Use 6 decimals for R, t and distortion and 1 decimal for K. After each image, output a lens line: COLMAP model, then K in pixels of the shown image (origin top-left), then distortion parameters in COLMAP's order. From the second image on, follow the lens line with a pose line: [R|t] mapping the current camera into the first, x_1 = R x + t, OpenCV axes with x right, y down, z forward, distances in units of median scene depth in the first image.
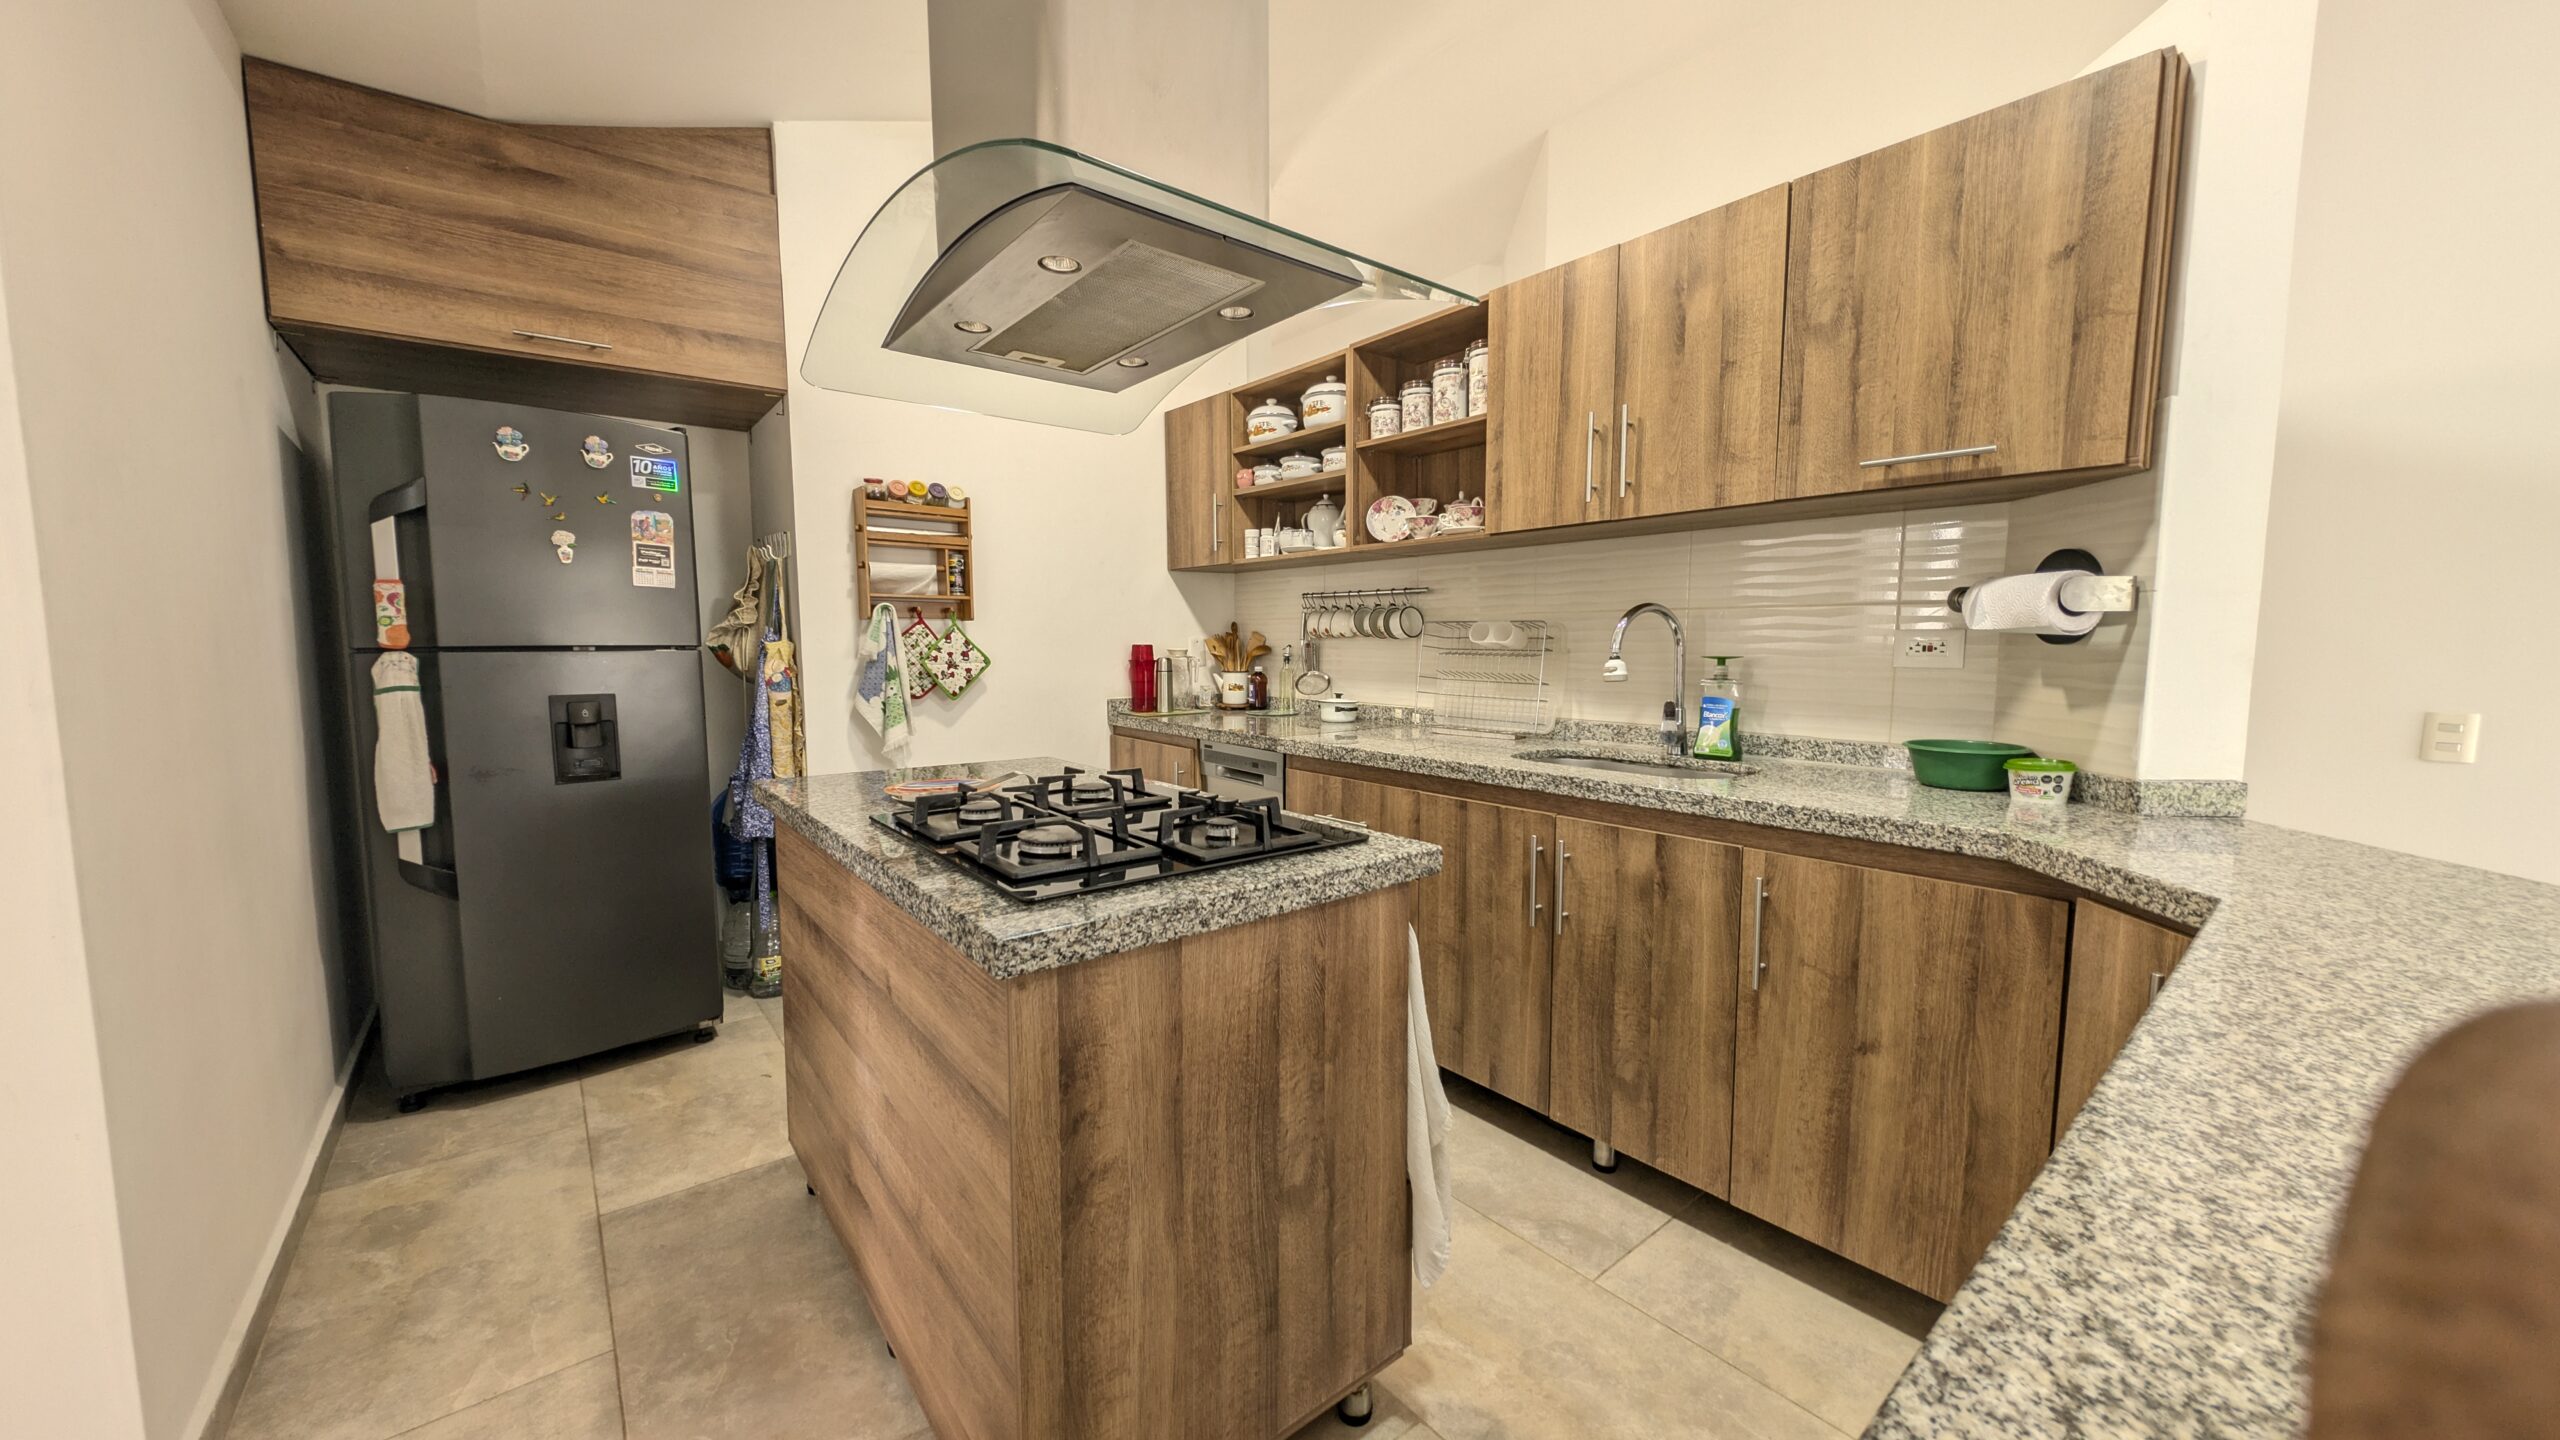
lens RADIAL K [[905.8, 0, 1277.2], [0, 905.8, 718.7], [0, 0, 1]] dist [0.009533, -0.000058]
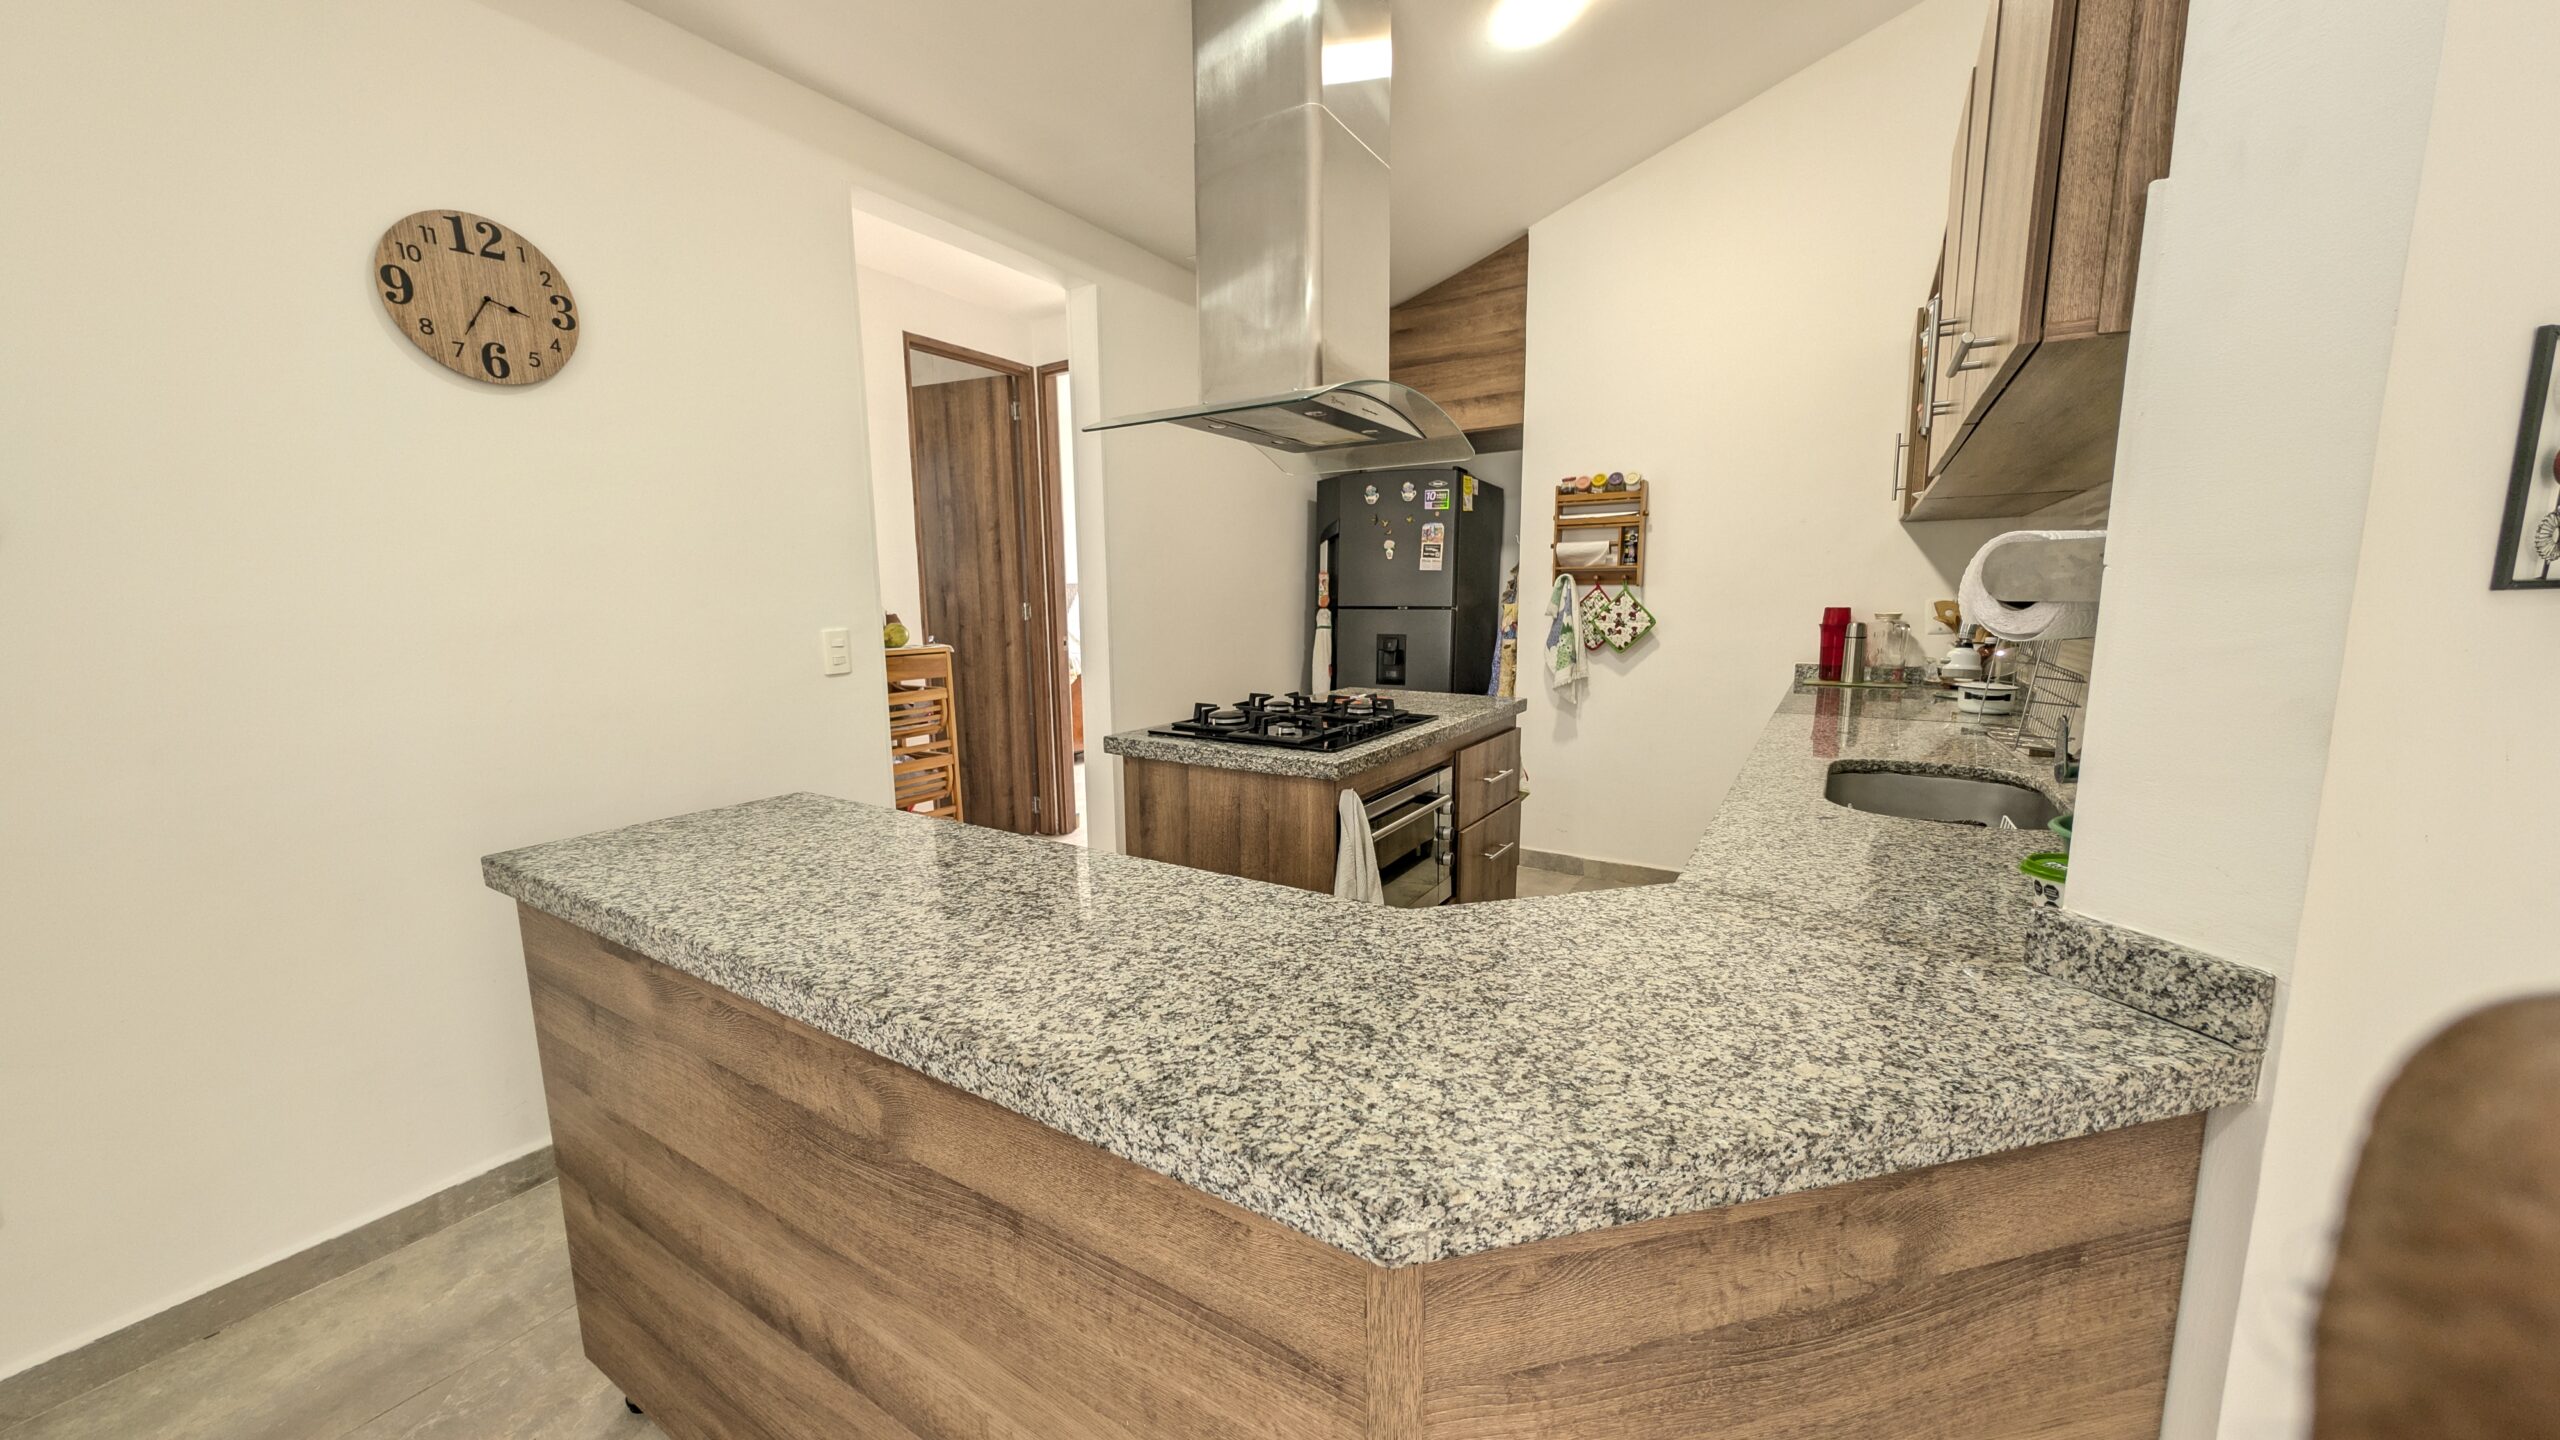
lens RADIAL K [[905.8, 0, 1281.2], [0, 905.8, 721.4], [0, 0, 1]] dist [0.009533, -0.000058]
pose [[0.326430, 0.135168, -0.935507, 0.721417], [-0.075856, 0.990276, 0.116613, -0.042078], [0.942173, 0.032897, 0.333509, 0.203752]]
